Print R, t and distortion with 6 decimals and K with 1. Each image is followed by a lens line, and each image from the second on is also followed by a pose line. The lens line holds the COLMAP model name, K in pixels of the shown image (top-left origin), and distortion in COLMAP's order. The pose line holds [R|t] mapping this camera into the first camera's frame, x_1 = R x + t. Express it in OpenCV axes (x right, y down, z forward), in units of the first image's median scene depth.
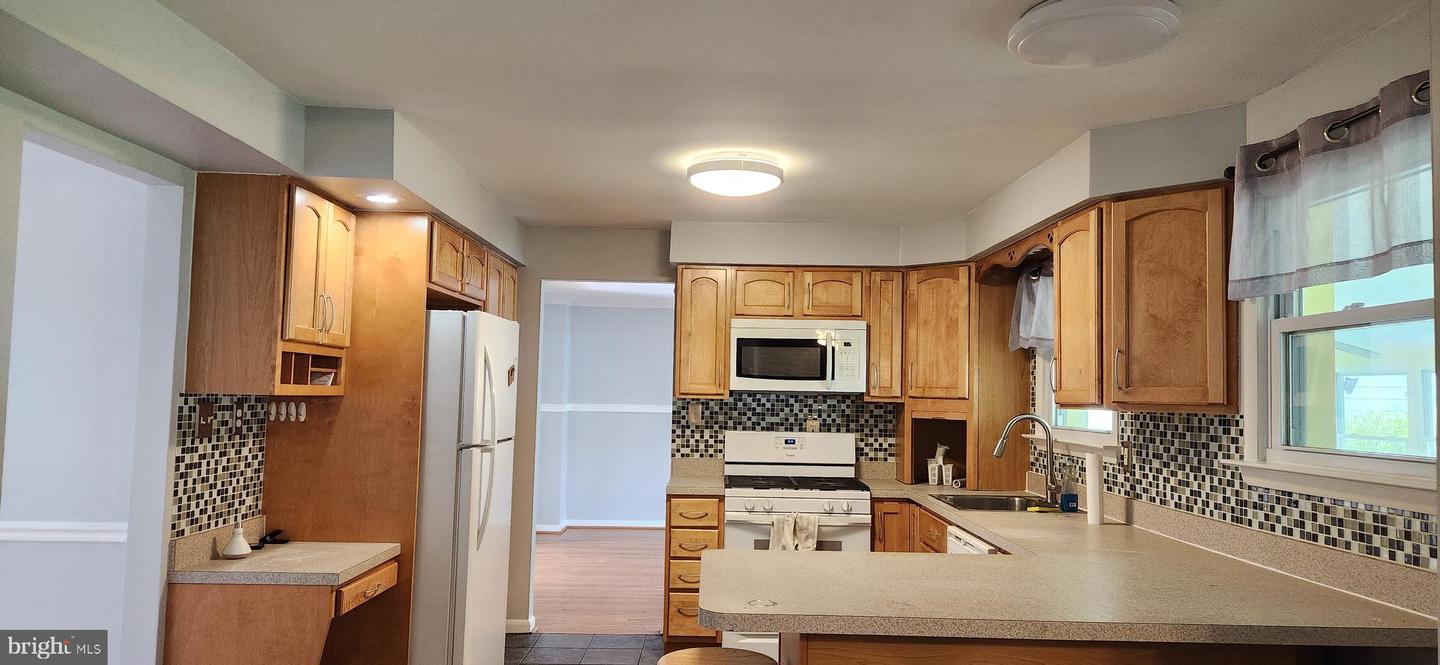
lens RADIAL K [[893.5, 0, 720.0], [0, 893.5, 332.5], [0, 0, 1]] dist [0.001042, -0.002937]
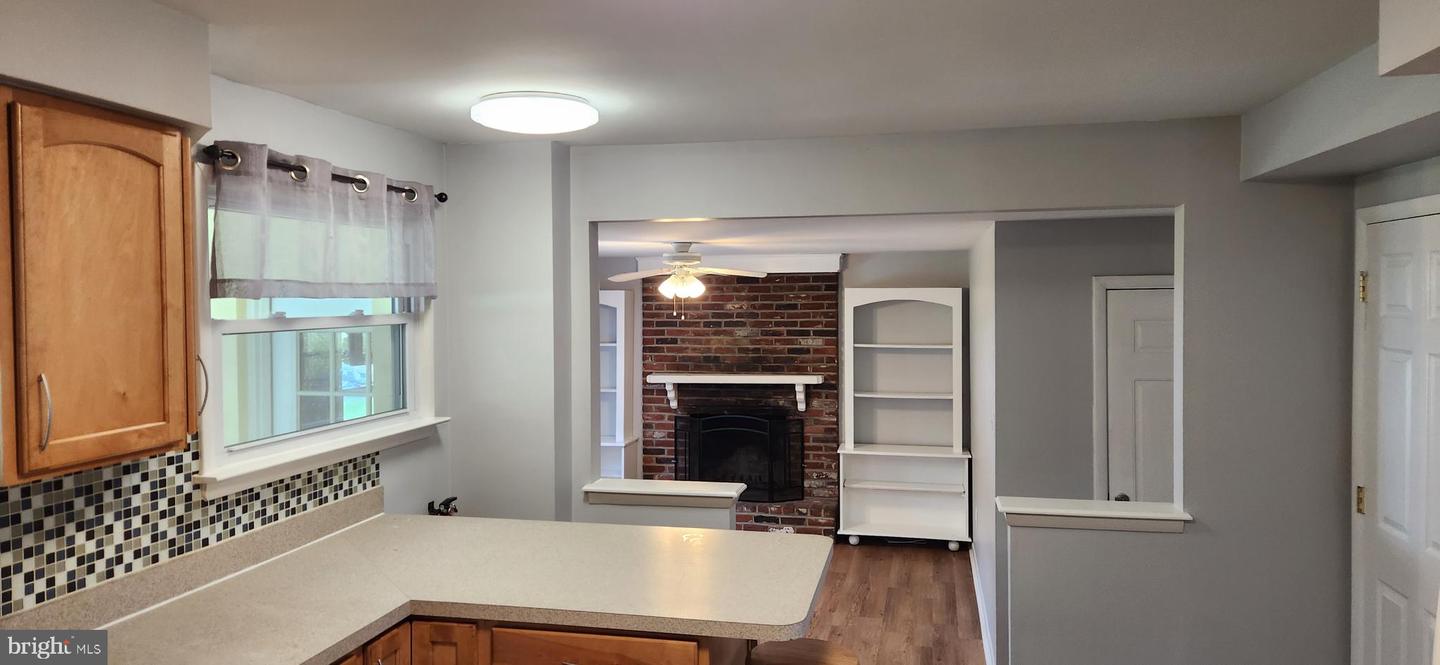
lens RADIAL K [[893.5, 0, 720.0], [0, 893.5, 332.5], [0, 0, 1]] dist [0.001042, -0.002937]
pose [[-0.975250, -0.019502, 0.220242, -0.114183], [-0.026110, 0.999291, -0.027133, 0.010105], [-0.219557, -0.032212, -0.975068, 1.763115]]
